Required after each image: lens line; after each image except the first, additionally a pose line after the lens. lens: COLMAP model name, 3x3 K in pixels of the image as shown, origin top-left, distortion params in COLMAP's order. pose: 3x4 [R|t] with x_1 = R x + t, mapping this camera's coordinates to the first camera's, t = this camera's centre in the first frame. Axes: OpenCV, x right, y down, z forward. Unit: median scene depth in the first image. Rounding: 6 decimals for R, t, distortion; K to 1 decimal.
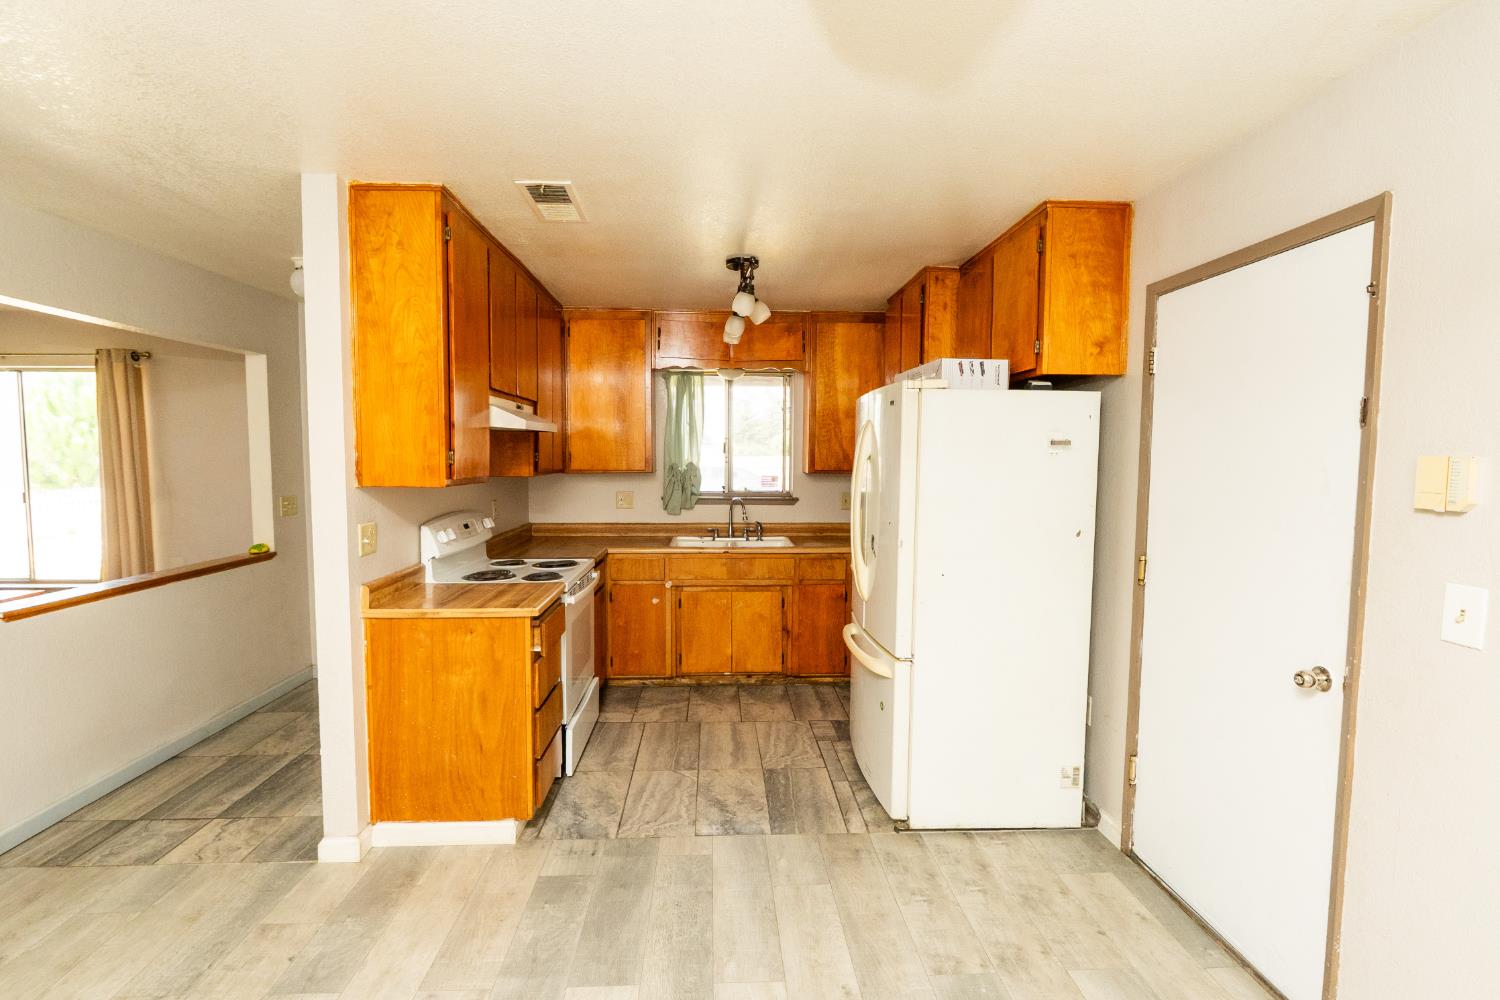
lens RADIAL K [[701.7, 0, 747.0], [0, 701.7, 504.5], [0, 0, 1]] dist [-0.003710, -0.000136]
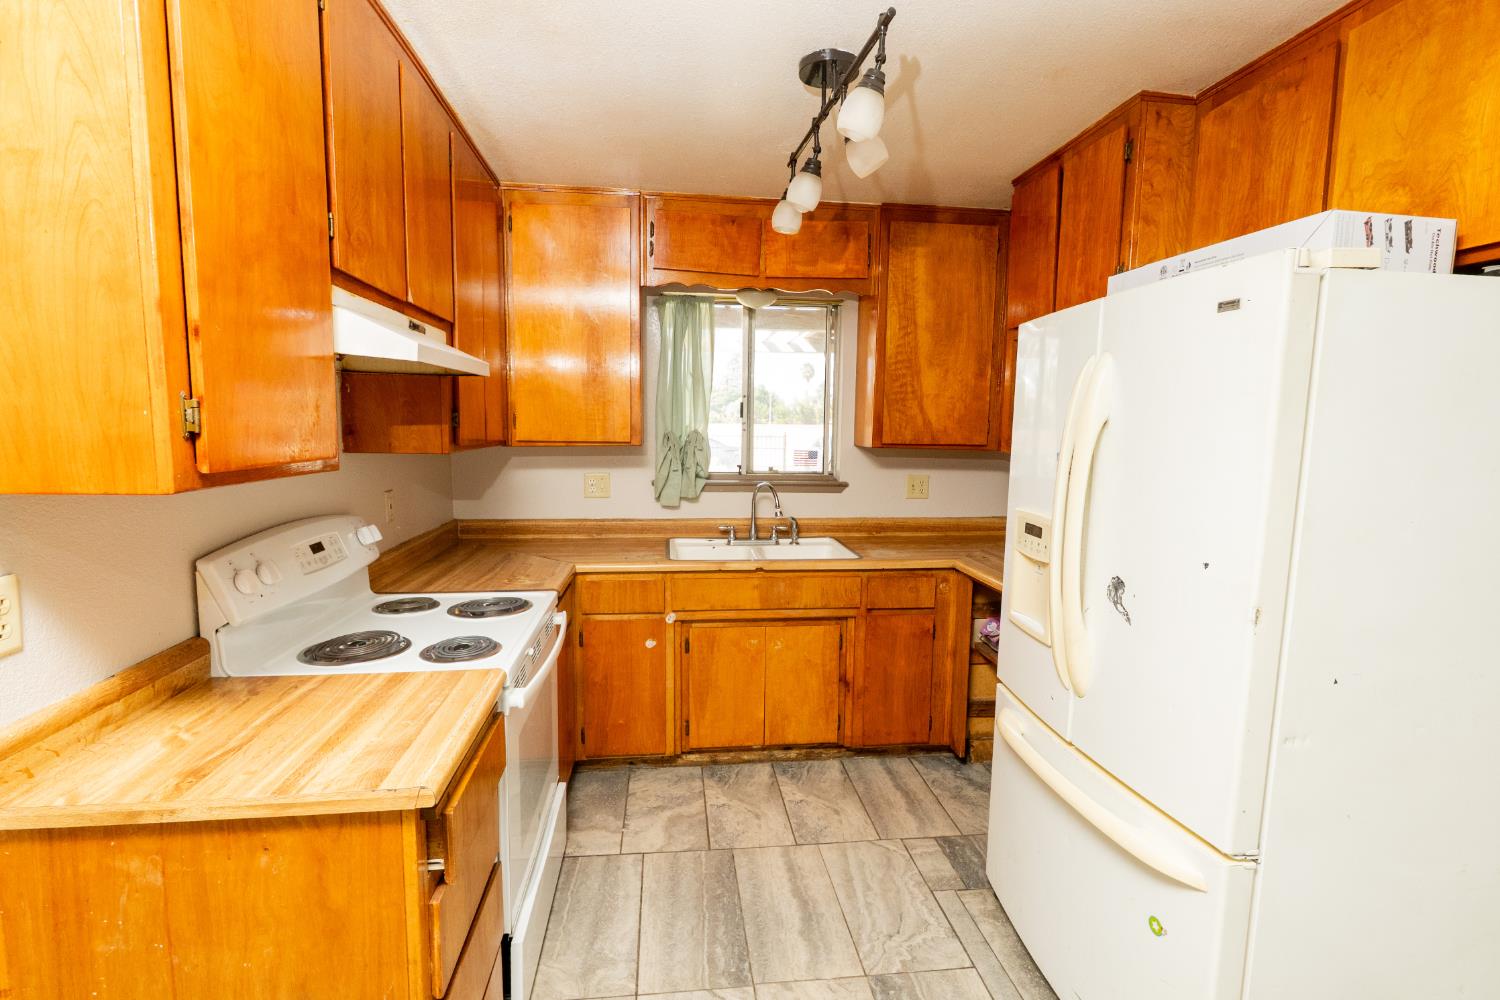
lens RADIAL K [[701.7, 0, 747.0], [0, 701.7, 504.5], [0, 0, 1]] dist [-0.003710, -0.000136]
pose [[0.997743, 0.000014, 0.067148, -0.091665], [-0.003107, 0.998939, 0.045959, -0.023777], [-0.067076, -0.046064, 0.996684, 0.378309]]
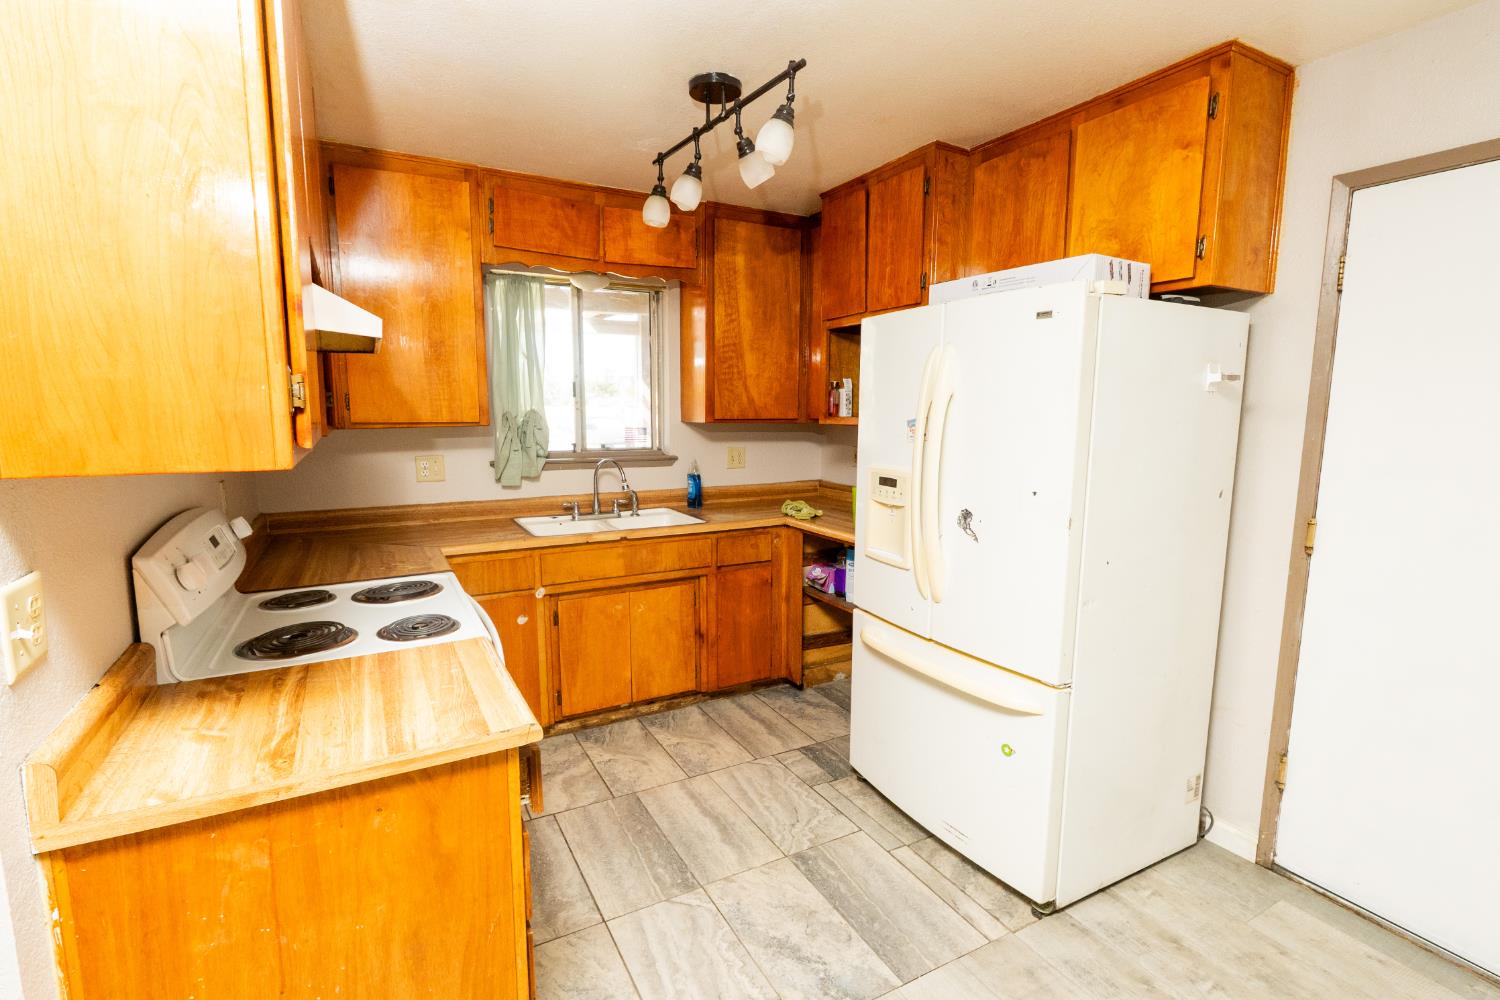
lens RADIAL K [[701.7, 0, 747.0], [0, 701.7, 504.5], [0, 0, 1]] dist [-0.003710, -0.000136]
pose [[0.900162, -0.063695, 0.430873, -0.234805], [0.033171, 0.996402, 0.077997, -0.017216], [-0.434291, -0.055917, 0.899035, 0.344948]]
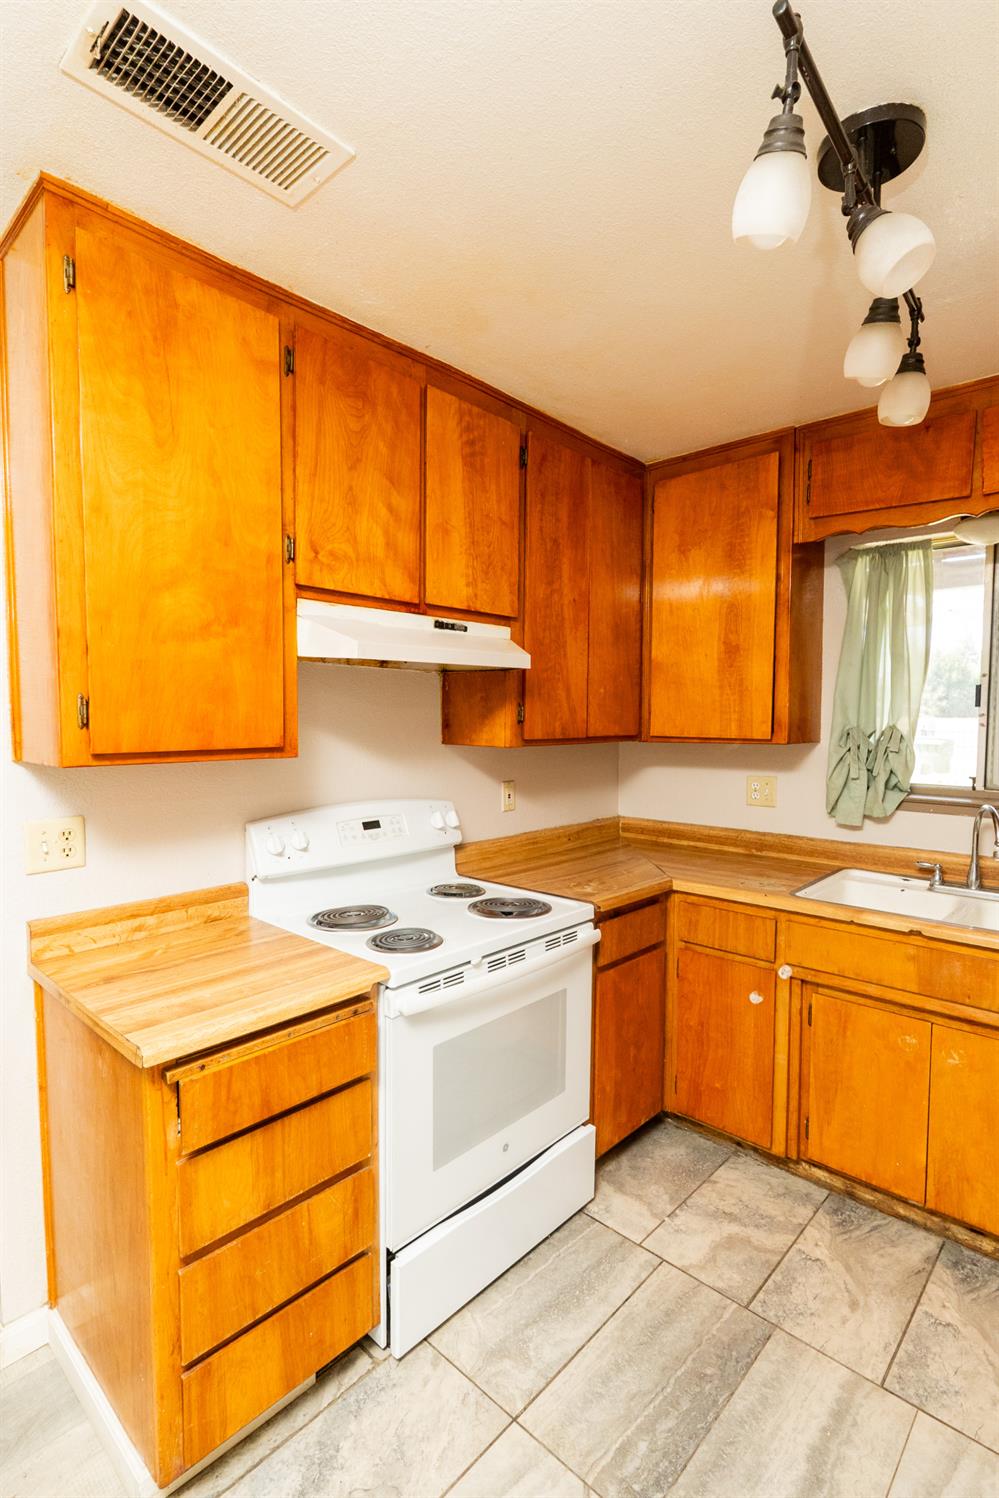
lens RADIAL K [[719.5, 0, 498.0], [0, 719.5, 759.8], [0, 0, 1]] dist [-0.003597, 0.000116]
pose [[0.696238, 0.040583, -0.716663, 0.112493], [-0.048633, 0.998773, 0.009312, -0.032454], [0.716162, 0.028370, 0.697358, 0.540619]]
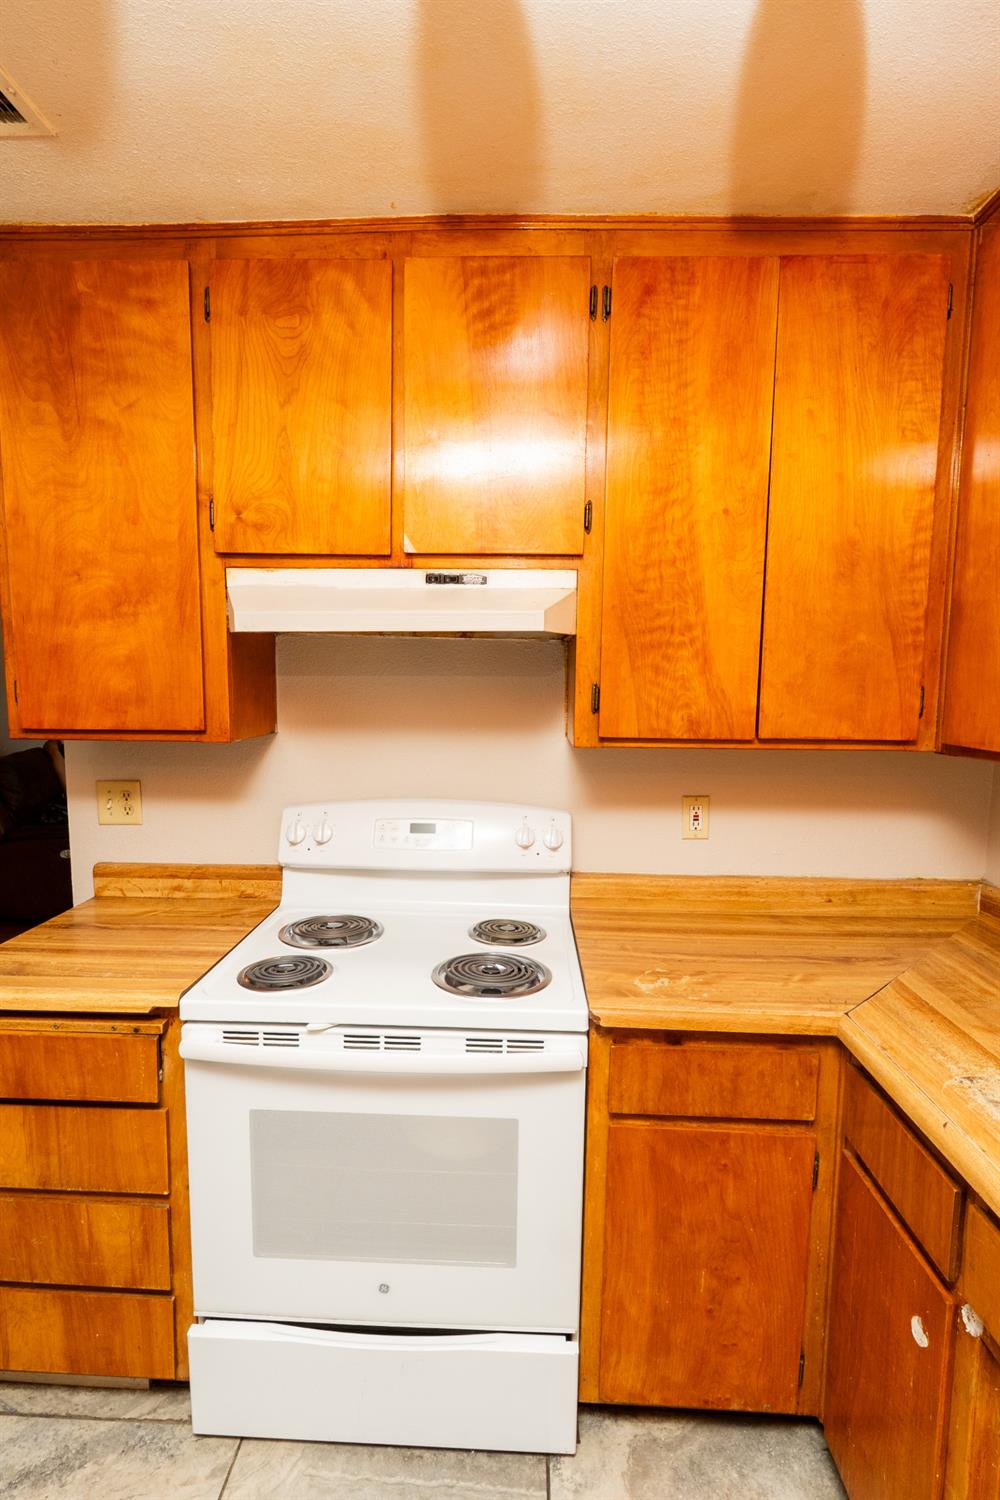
lens RADIAL K [[725.2, 0, 496.5], [0, 725.2, 762.7], [0, 0, 1]] dist [-0.004678, -0.000238]
pose [[-0.087415, 0.098536, -0.991287, 0.105744], [-0.080738, 0.991122, 0.105639, -0.067110], [0.992895, 0.089269, -0.078684, 0.932127]]
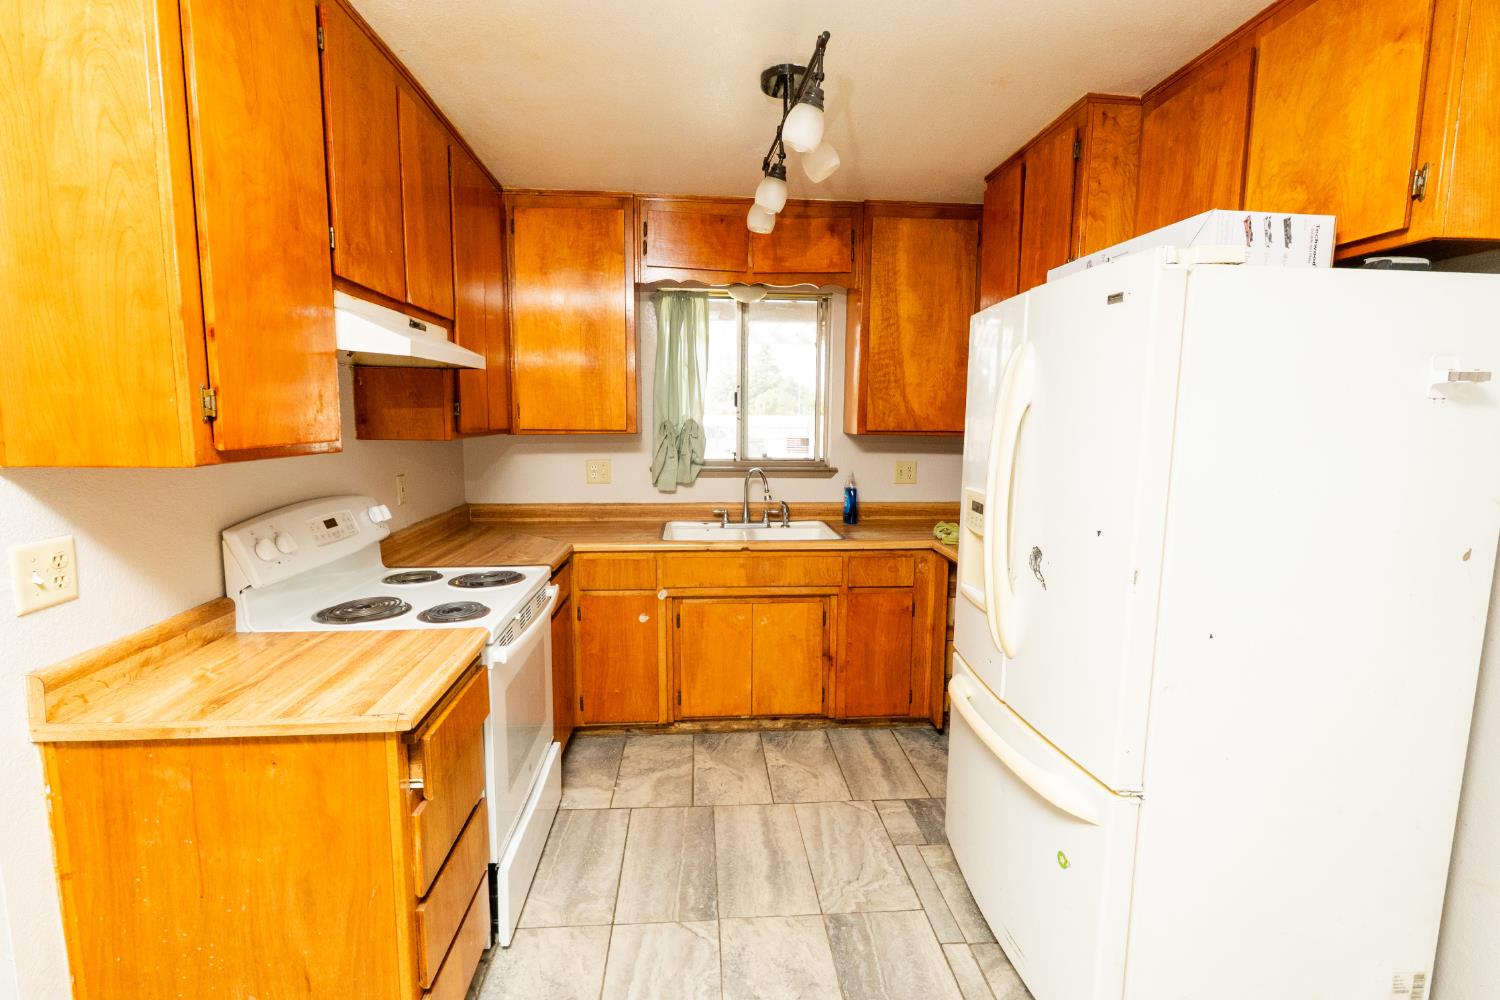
lens RADIAL K [[701.7, 0, 747.0], [0, 701.7, 504.5], [0, 0, 1]] dist [-0.003710, -0.000136]
pose [[0.999688, -0.001676, 0.024909, -0.048462], [0.000250, 0.998365, 0.057162, -0.016728], [-0.024964, -0.057138, 0.998054, 0.332108]]
